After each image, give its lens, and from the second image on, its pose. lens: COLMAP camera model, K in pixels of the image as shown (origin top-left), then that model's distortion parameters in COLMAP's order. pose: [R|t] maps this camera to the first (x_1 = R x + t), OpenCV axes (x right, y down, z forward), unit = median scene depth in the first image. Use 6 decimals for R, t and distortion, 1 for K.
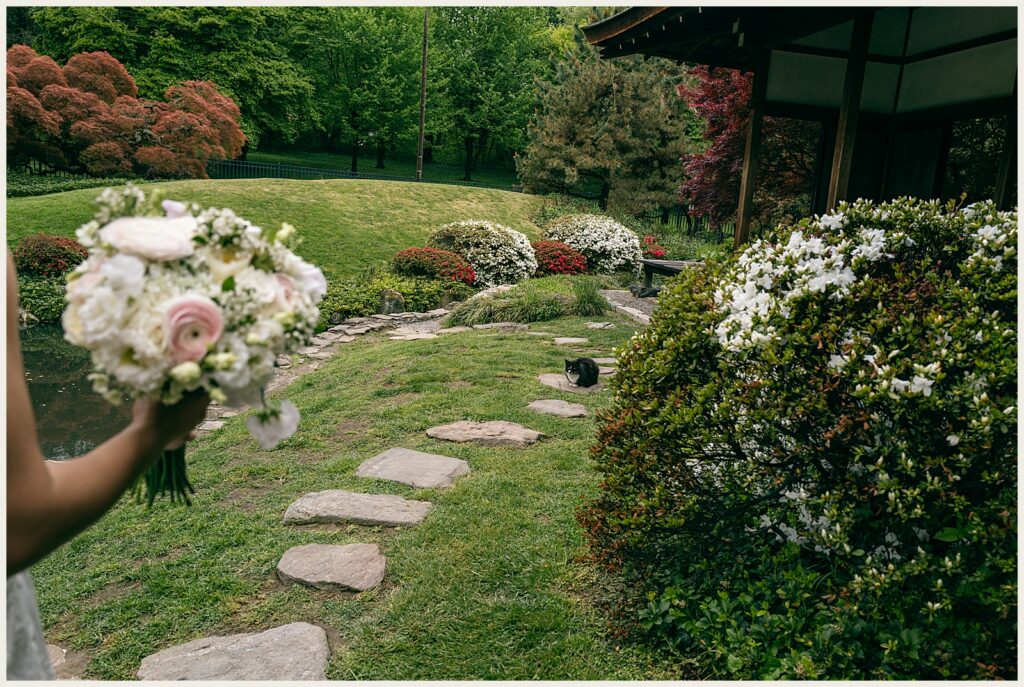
lens RADIAL K [[777.5, 0, 512.0], [0, 777.5, 343.5], [0, 0, 1]] dist [-0.009608, -0.004260]
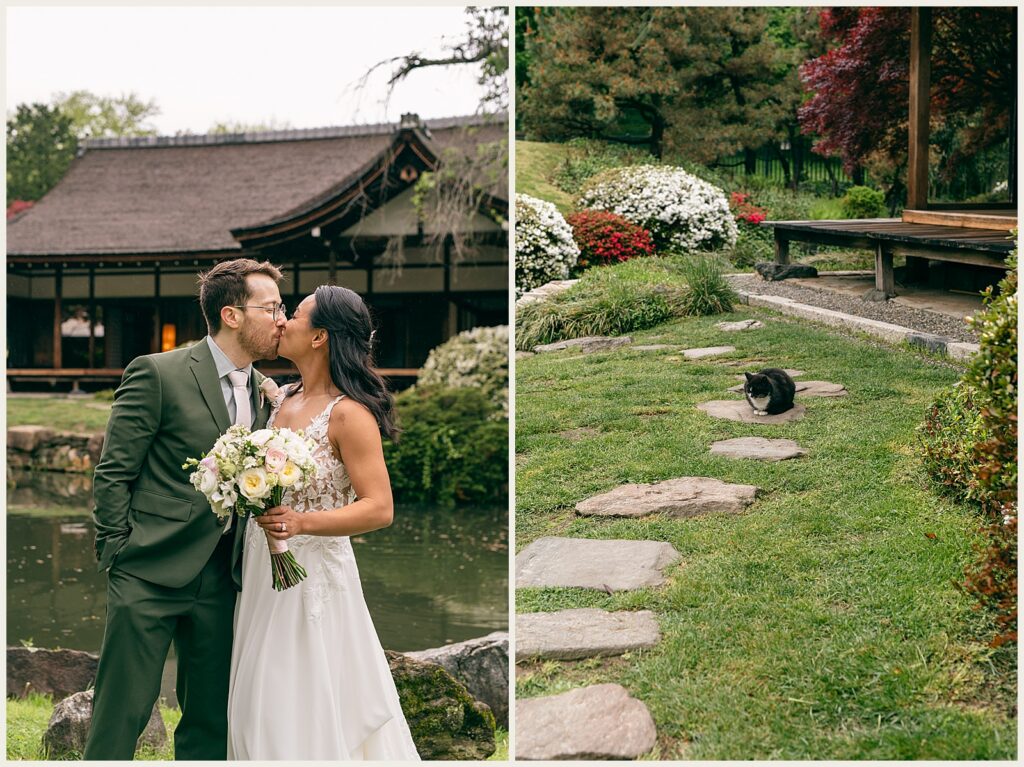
lens RADIAL K [[1244.3, 0, 512.0], [0, 1244.3, 383.5], [0, 0, 1]] dist [0.018274, 0.011727]
pose [[0.972961, -0.101356, 0.207542, -0.239940], [0.107872, 0.993958, -0.020295, 0.020541], [-0.204231, 0.042134, 0.978016, 0.030936]]
